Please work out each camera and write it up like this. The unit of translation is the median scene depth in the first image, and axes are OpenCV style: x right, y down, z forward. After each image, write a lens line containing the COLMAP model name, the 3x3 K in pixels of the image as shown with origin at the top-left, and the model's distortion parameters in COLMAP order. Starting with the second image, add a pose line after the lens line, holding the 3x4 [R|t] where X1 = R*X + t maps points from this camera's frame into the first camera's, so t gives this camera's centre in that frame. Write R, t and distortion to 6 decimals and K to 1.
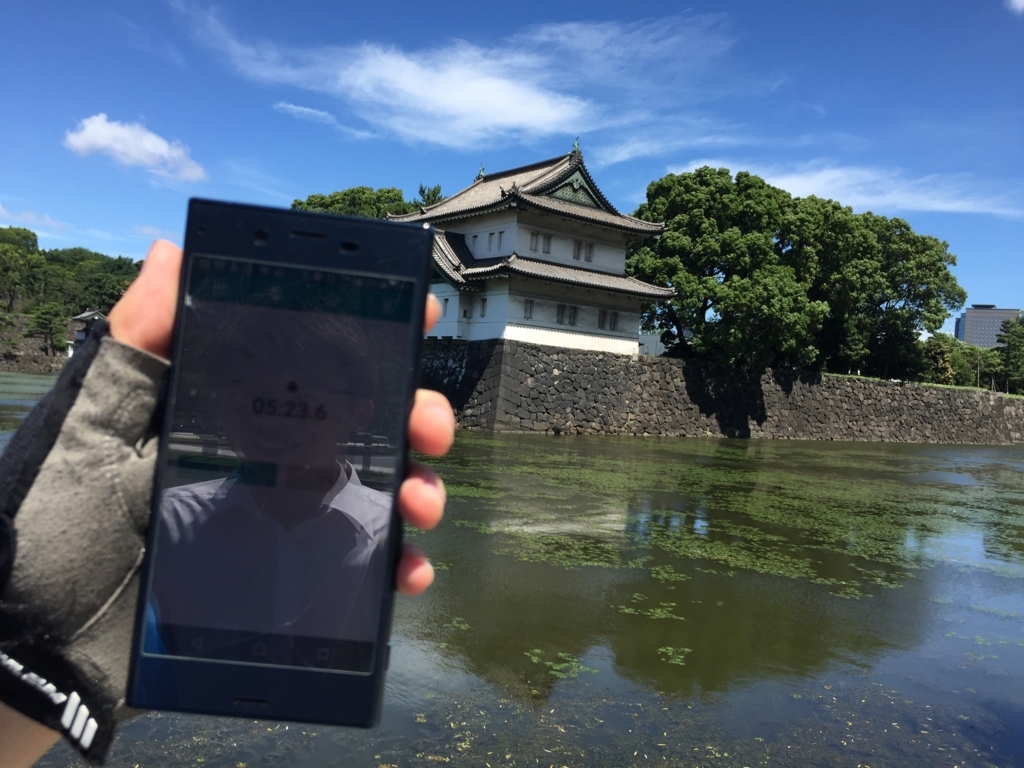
lens RADIAL K [[867.9, 0, 512.0], [0, 867.9, 384.0], [0, 0, 1]] dist [0.010721, -0.010858]
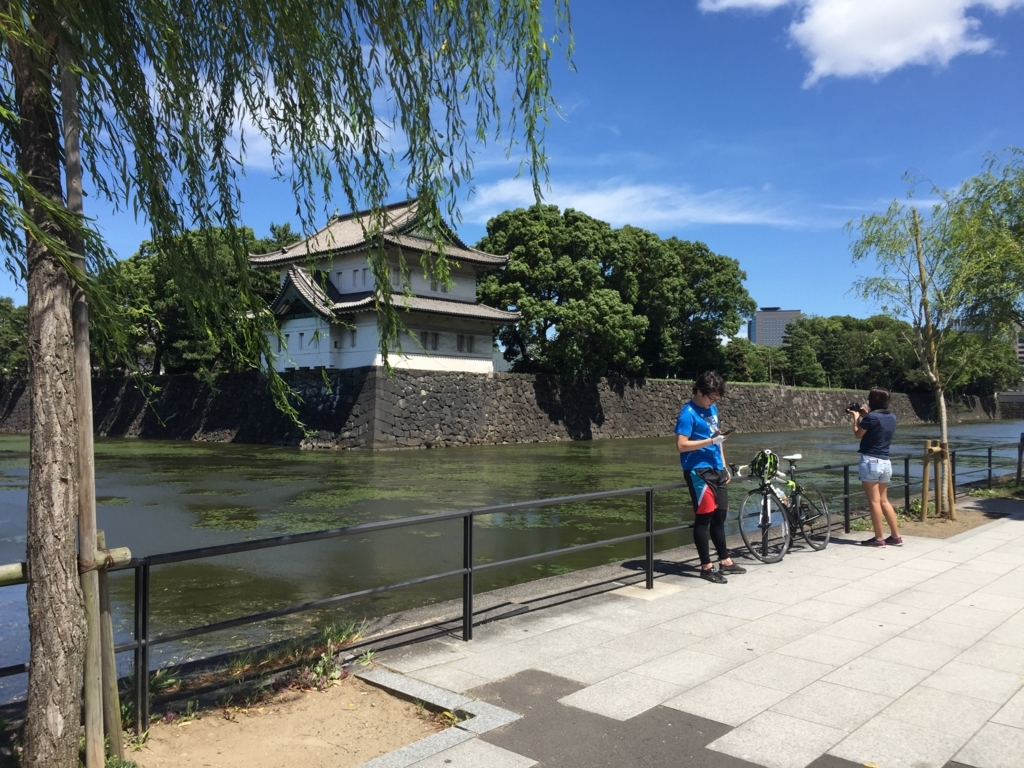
lens RADIAL K [[867.9, 0, 512.0], [0, 867.9, 384.0], [0, 0, 1]] dist [0.010721, -0.010858]
pose [[0.977158, -0.062677, 0.203061, -0.055440], [0.067030, 0.997644, -0.014625, -0.000890], [-0.201665, 0.027902, 0.979057, -0.096402]]
